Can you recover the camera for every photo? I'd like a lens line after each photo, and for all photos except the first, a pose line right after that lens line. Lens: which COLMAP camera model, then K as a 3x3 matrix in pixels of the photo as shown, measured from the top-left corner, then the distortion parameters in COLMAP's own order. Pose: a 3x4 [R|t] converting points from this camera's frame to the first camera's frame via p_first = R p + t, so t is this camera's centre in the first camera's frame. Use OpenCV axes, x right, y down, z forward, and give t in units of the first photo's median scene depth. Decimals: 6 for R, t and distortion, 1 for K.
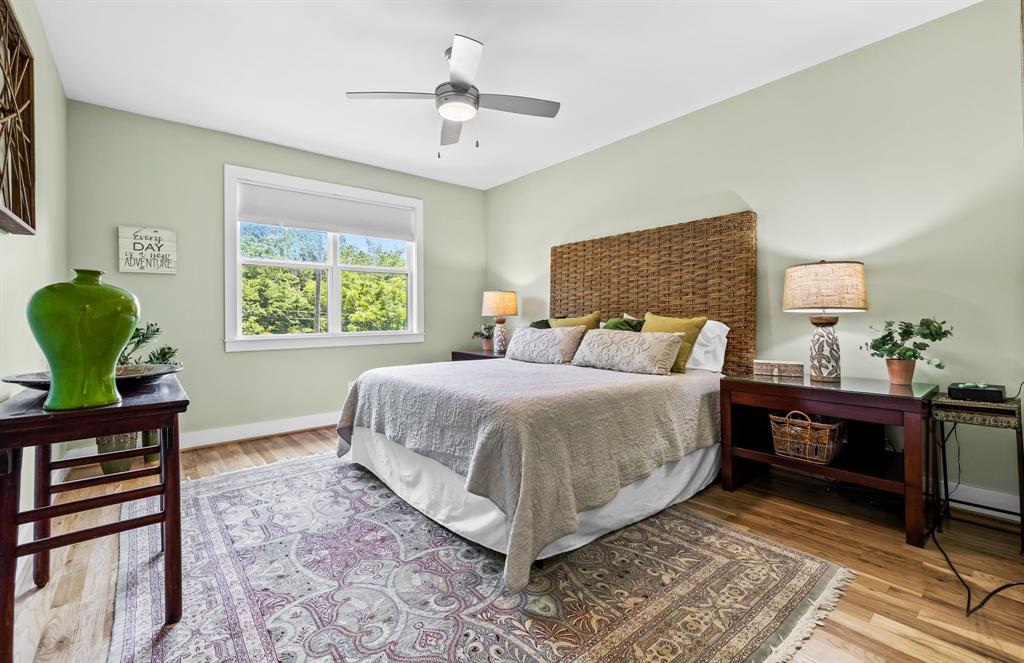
lens RADIAL K [[434.8, 0, 502.2], [0, 434.8, 310.9], [0, 0, 1]] dist [0.001784, 0.000176]
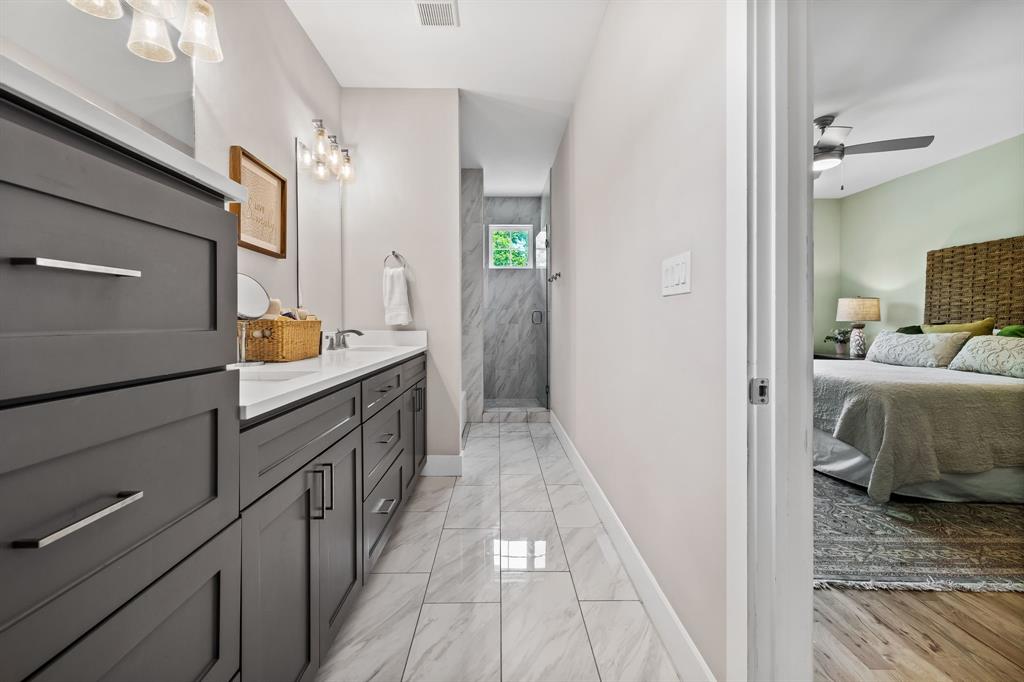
lens RADIAL K [[435.0, 0, 502.8], [0, 435.0, 322.1], [0, 0, 1]] dist [0.001150, 0.000401]
pose [[0.779689, 0.012107, -0.626050, -0.022604], [-0.000188, 0.999818, 0.019101, -0.009196], [0.626167, -0.014775, 0.779549, -0.499733]]
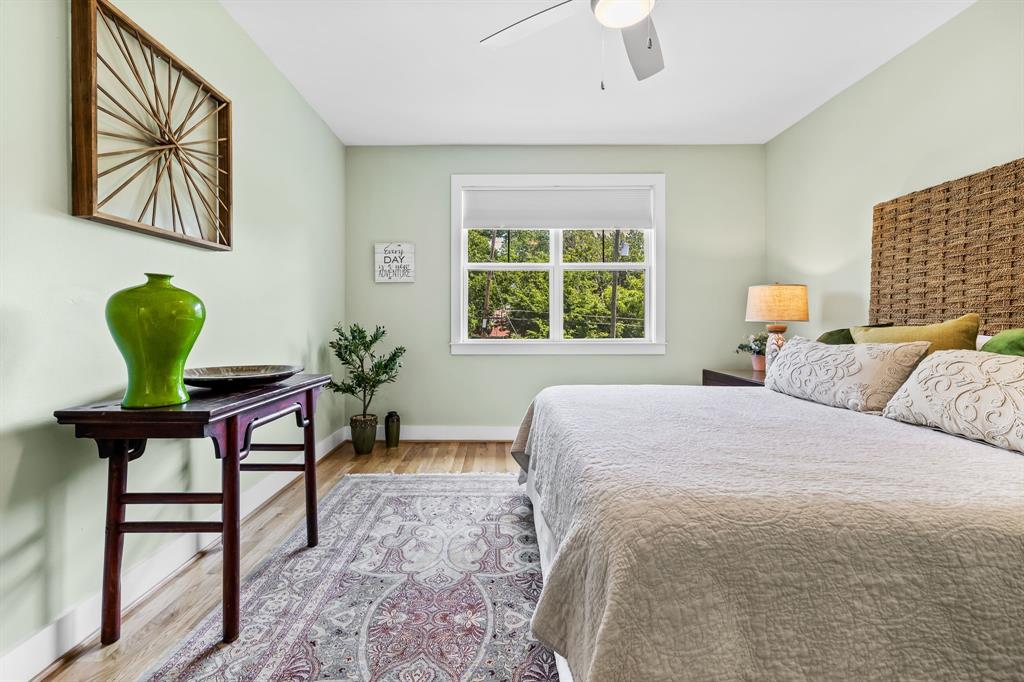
lens RADIAL K [[435.0, 0, 498.9], [0, 435.0, 319.6], [0, 0, 1]] dist [0.001150, 0.000401]
pose [[0.767011, 0.004093, -0.641621, 0.140689], [0.001274, 0.999968, 0.007902, 0.003100], [0.641632, -0.006878, 0.766981, 0.304141]]
